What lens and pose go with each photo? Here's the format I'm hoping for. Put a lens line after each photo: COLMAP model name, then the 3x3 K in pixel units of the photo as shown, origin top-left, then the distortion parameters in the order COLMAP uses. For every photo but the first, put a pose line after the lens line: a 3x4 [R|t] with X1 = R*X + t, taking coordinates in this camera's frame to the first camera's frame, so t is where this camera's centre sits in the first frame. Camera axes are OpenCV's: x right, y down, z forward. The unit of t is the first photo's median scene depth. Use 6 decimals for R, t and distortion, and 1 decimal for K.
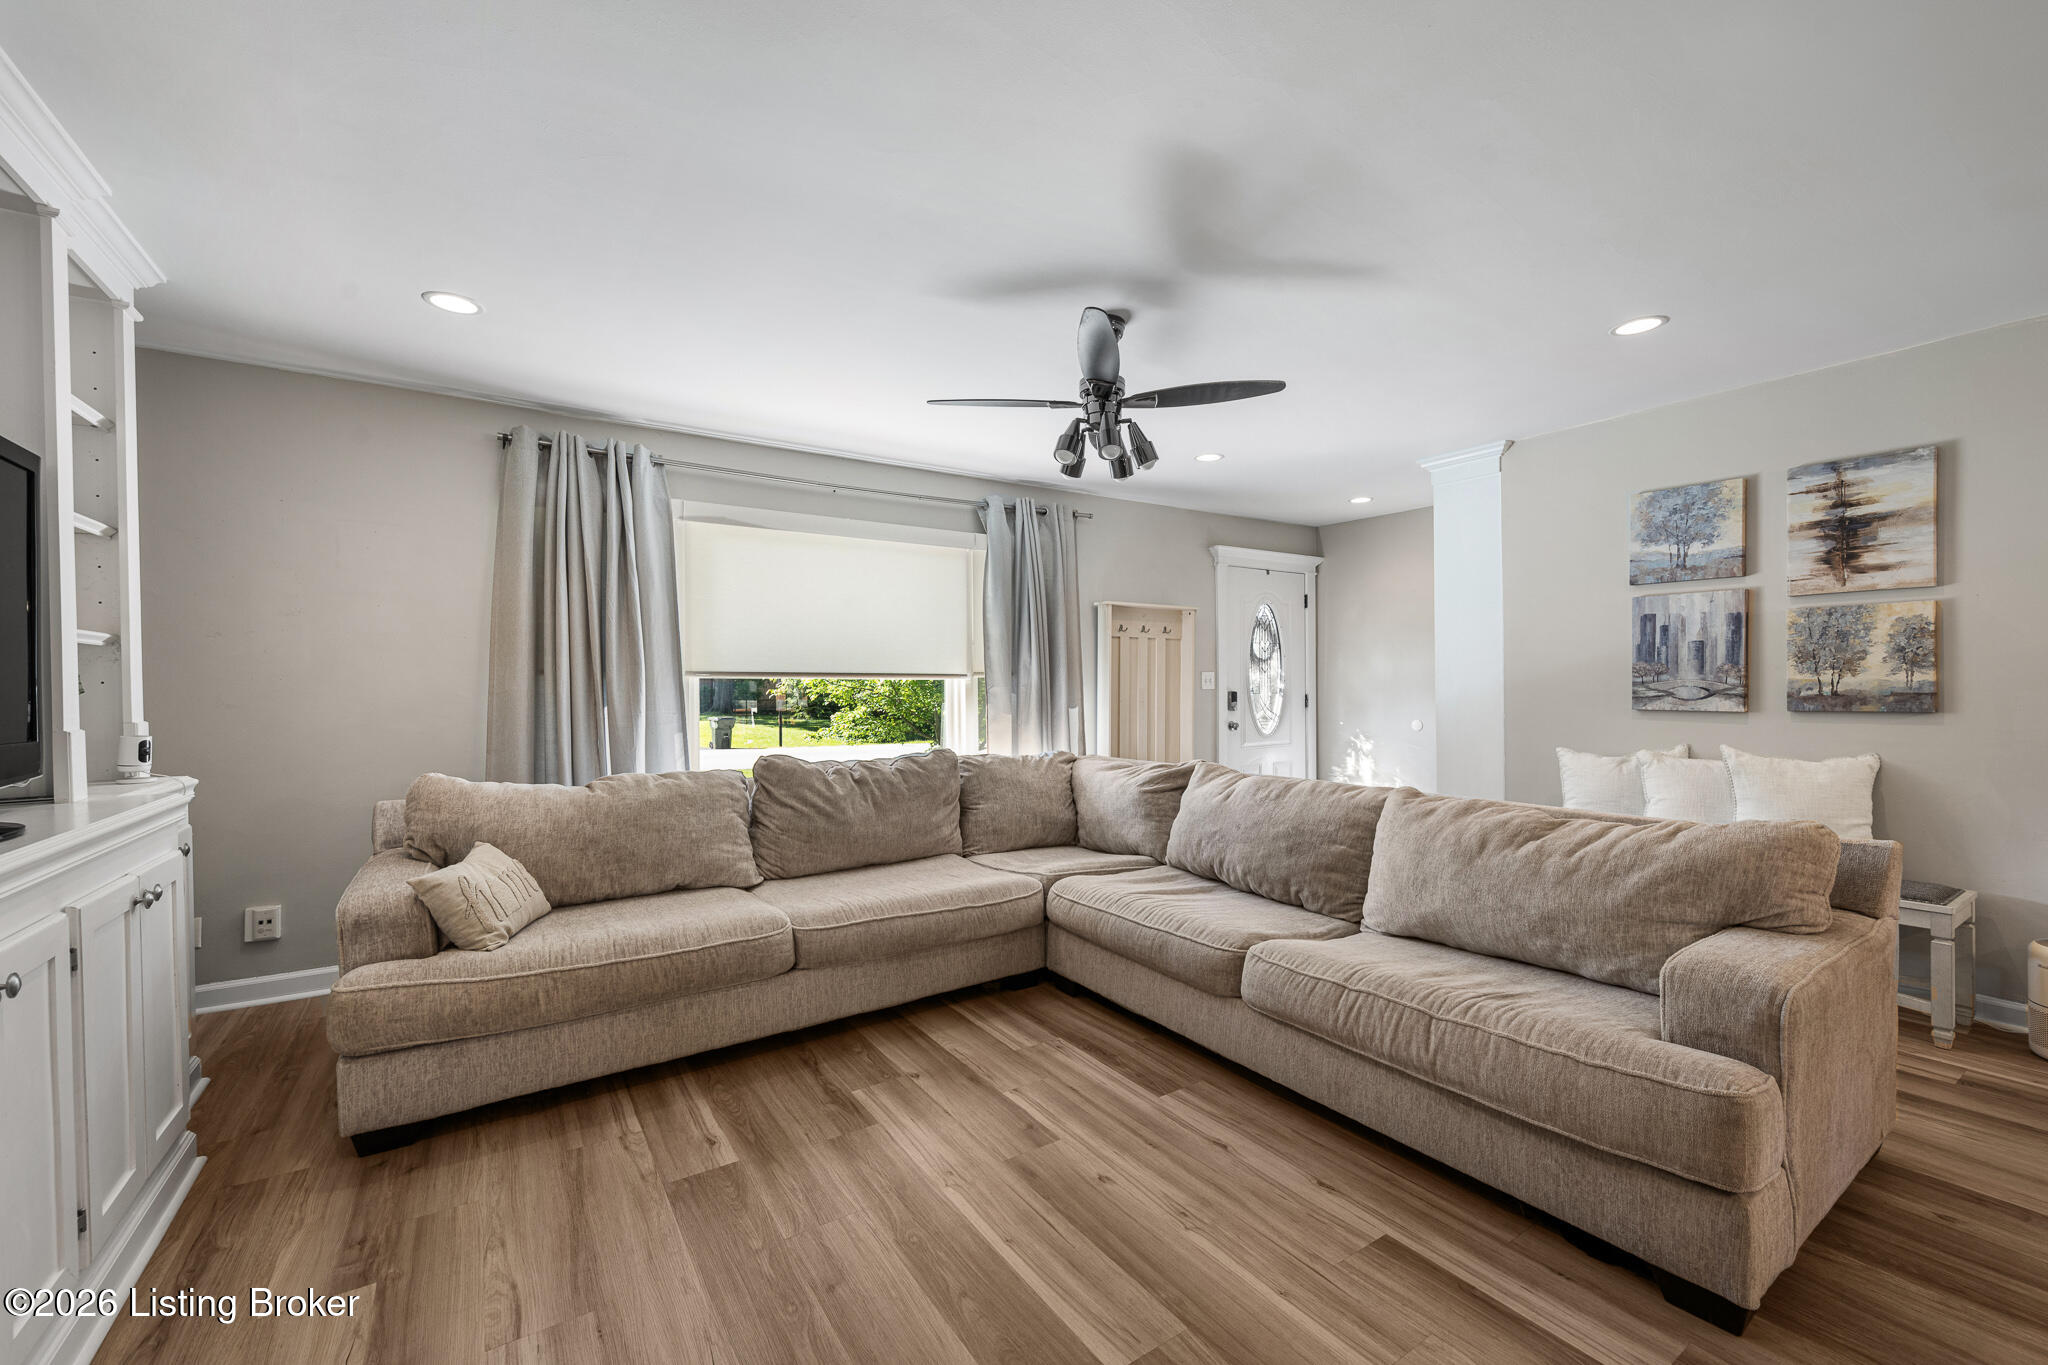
lens RADIAL K [[828.1, 0, 1026.7], [0, 828.1, 692.7], [0, 0, 1]] dist [-0.002975, -0.000286]
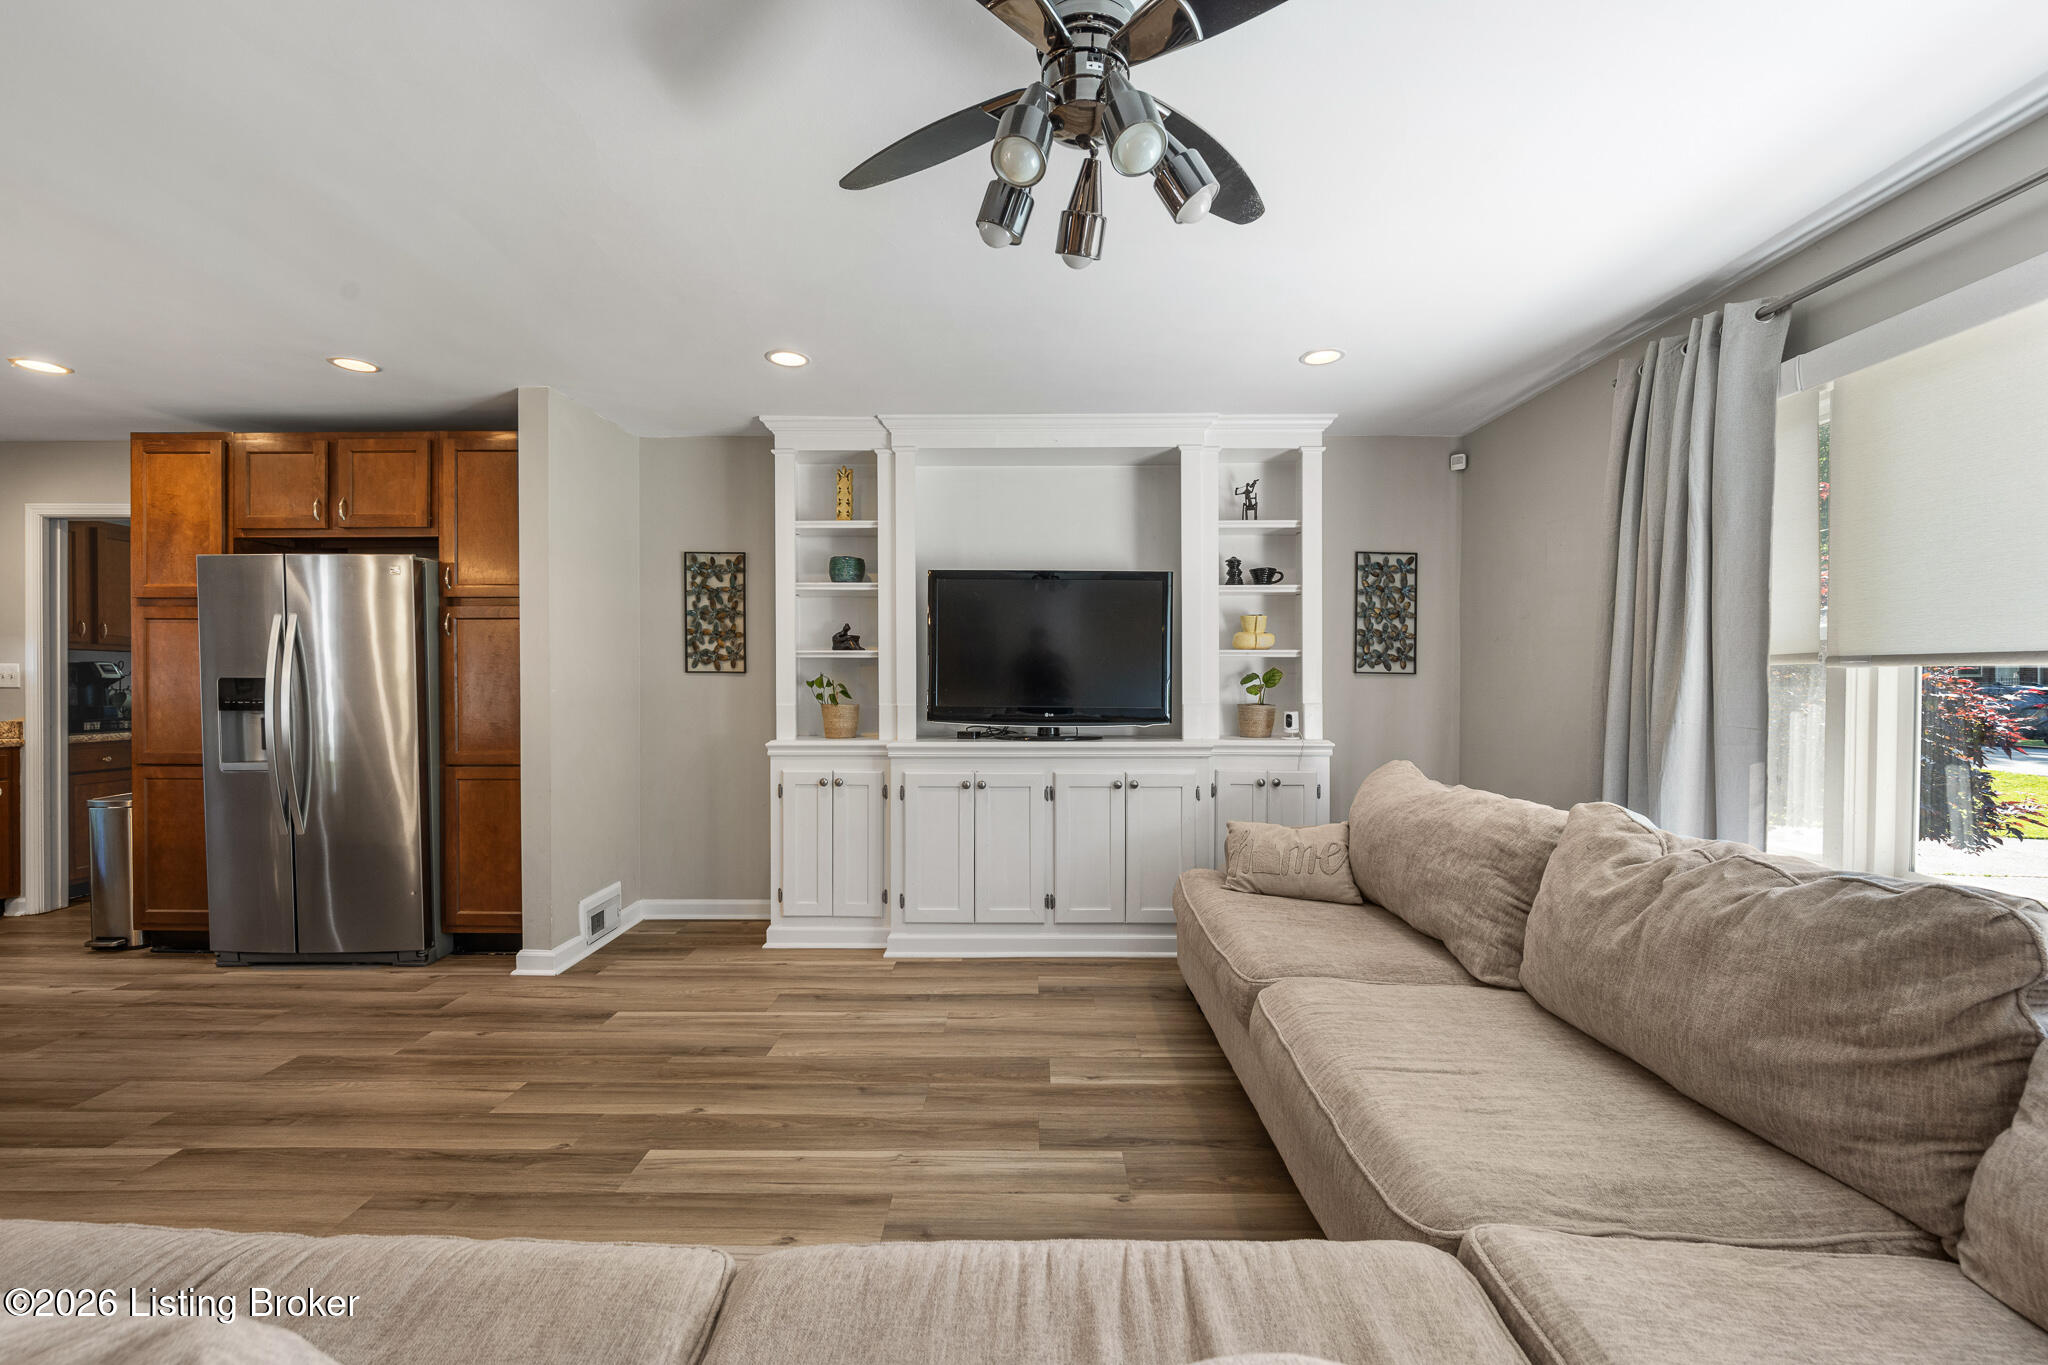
lens RADIAL K [[833.1, 0, 1025.5], [0, 833.1, 689.1], [0, 0, 1]] dist [-0.003740, -0.000559]
pose [[-0.556499, 0.012133, -0.830760, 0.428968], [-0.005030, 0.999826, 0.017972, -0.012563], [0.830833, 0.014180, -0.556341, 1.065584]]
